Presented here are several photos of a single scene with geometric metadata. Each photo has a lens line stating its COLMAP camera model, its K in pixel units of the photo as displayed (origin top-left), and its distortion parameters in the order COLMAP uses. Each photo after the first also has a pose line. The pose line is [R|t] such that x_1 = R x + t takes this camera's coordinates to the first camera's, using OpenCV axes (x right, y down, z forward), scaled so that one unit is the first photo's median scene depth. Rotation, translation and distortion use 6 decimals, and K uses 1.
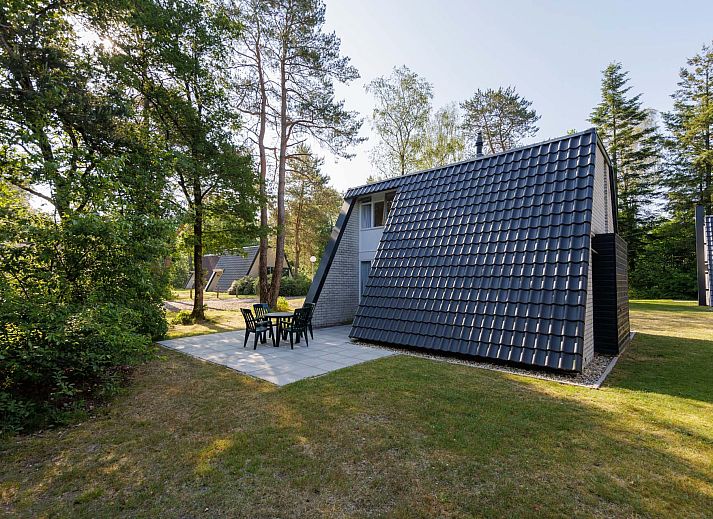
lens RADIAL K [[361.3, 0, 356.5], [0, 361.3, 259.5], [0, 0, 1]] dist [0.005443, 0.000983]
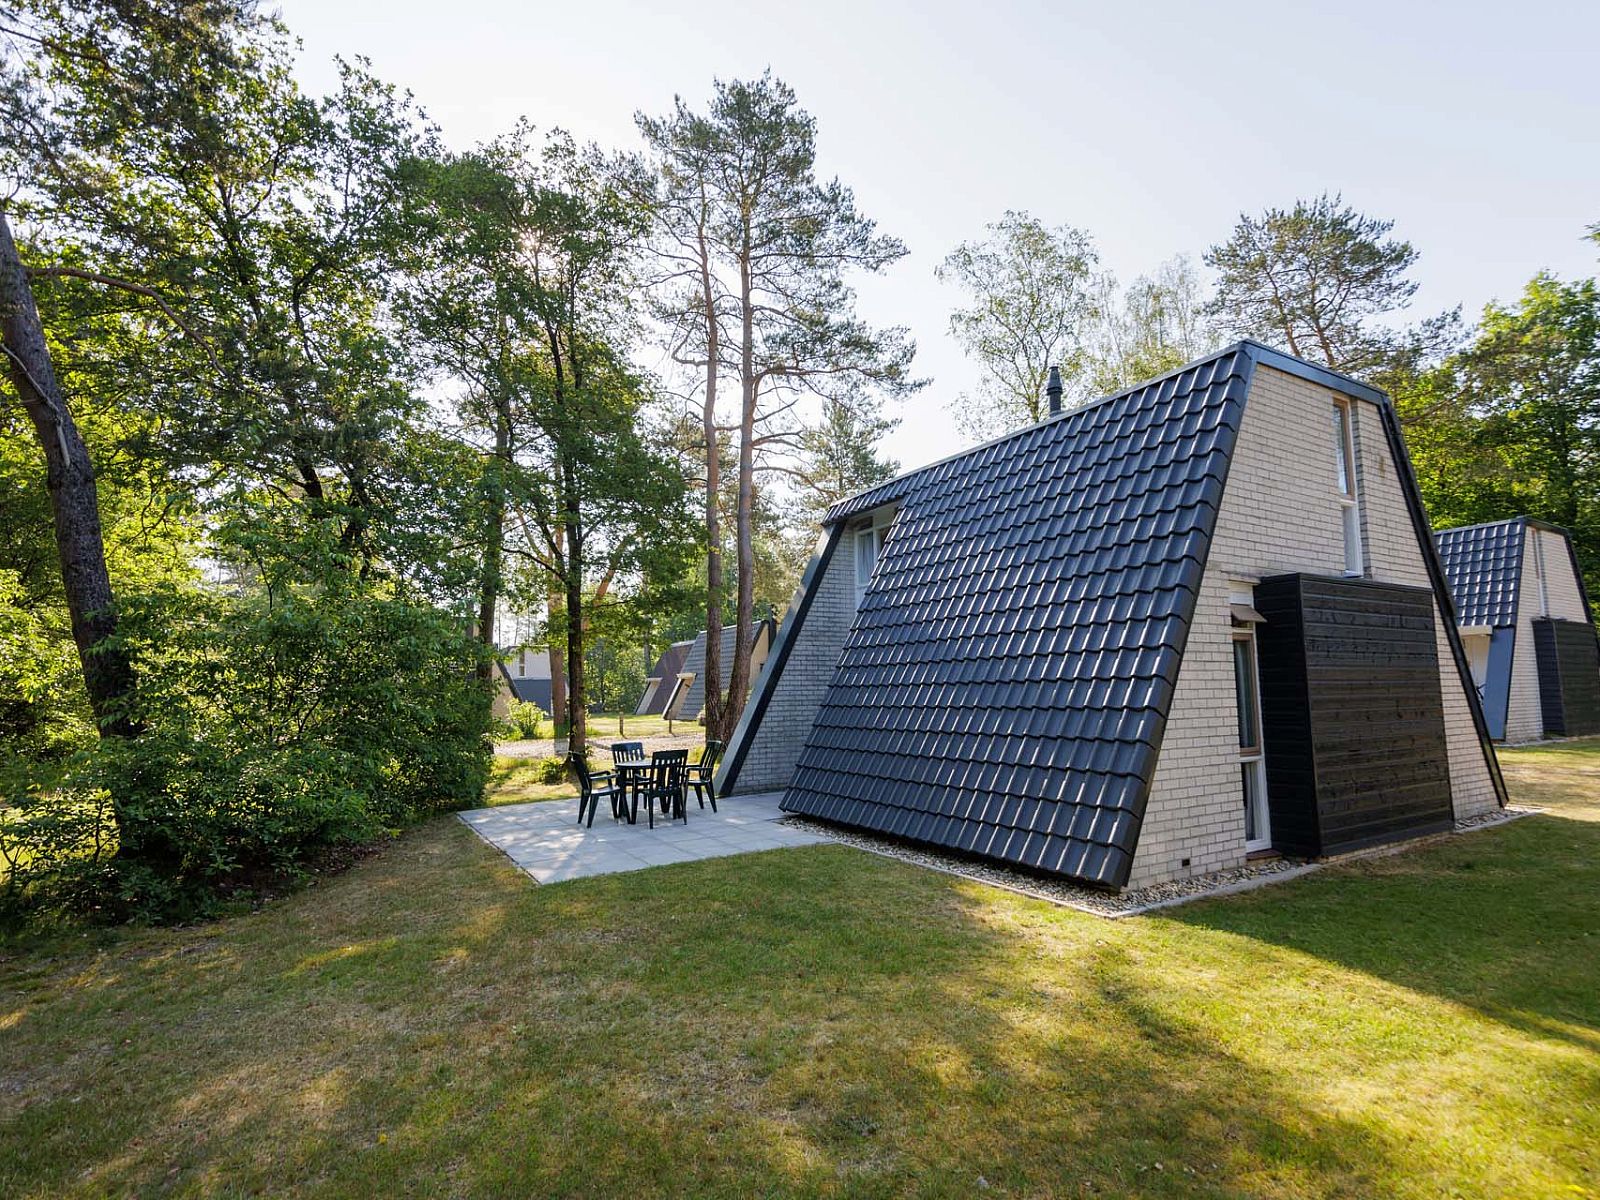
lens RADIAL K [[831.0, 0, 800.0], [0, 831.0, 600.0], [0, 0, 1]] dist [0.002968, 0.000563]
pose [[0.955769, -0.055477, -0.288839, 0.278635], [0.040996, 0.997591, -0.055953, -0.006666], [0.291247, 0.041637, 0.955741, -0.081099]]
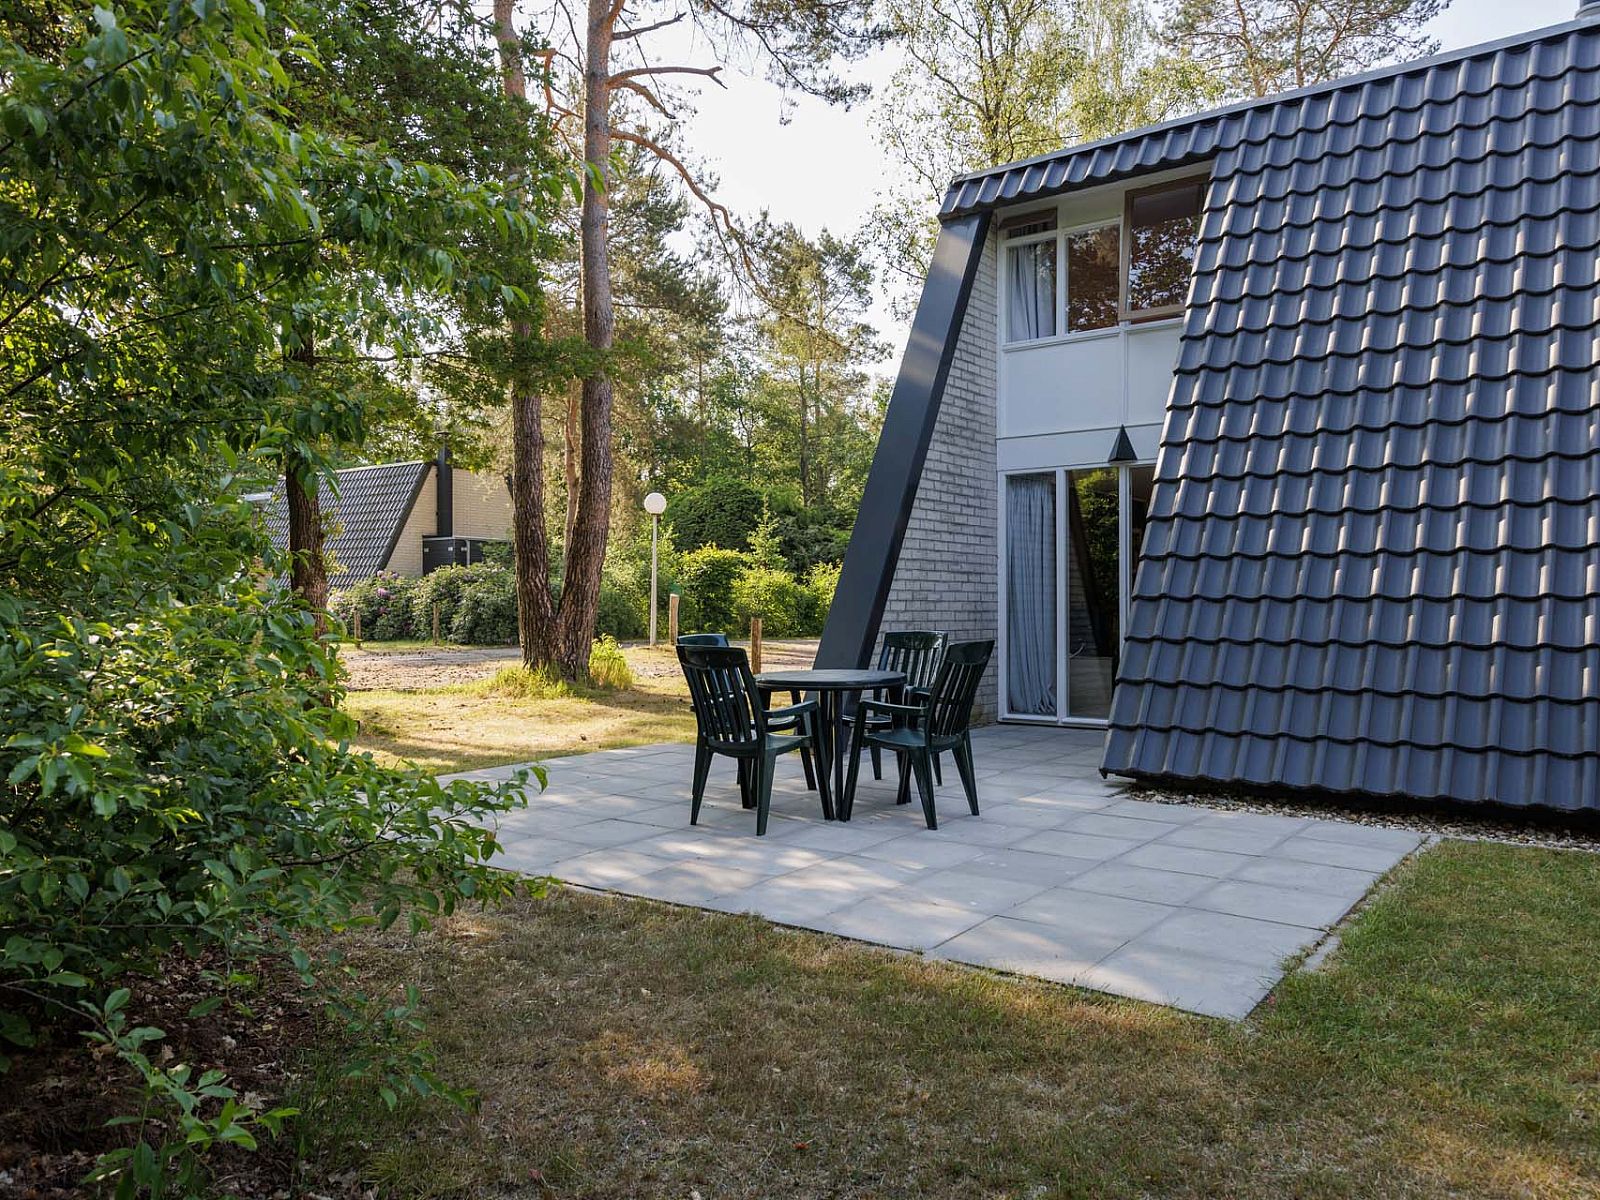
lens RADIAL K [[1216.8, 0, 800.0], [0, 1216.8, 600.0], [0, 0, 1]] dist [-0.006764, -0.006596]
pose [[0.994969, -0.005778, 0.100016, -0.229346], [0.000417, 0.998566, 0.053536, 0.048672], [-0.100182, -0.053225, 0.993544, 0.197427]]
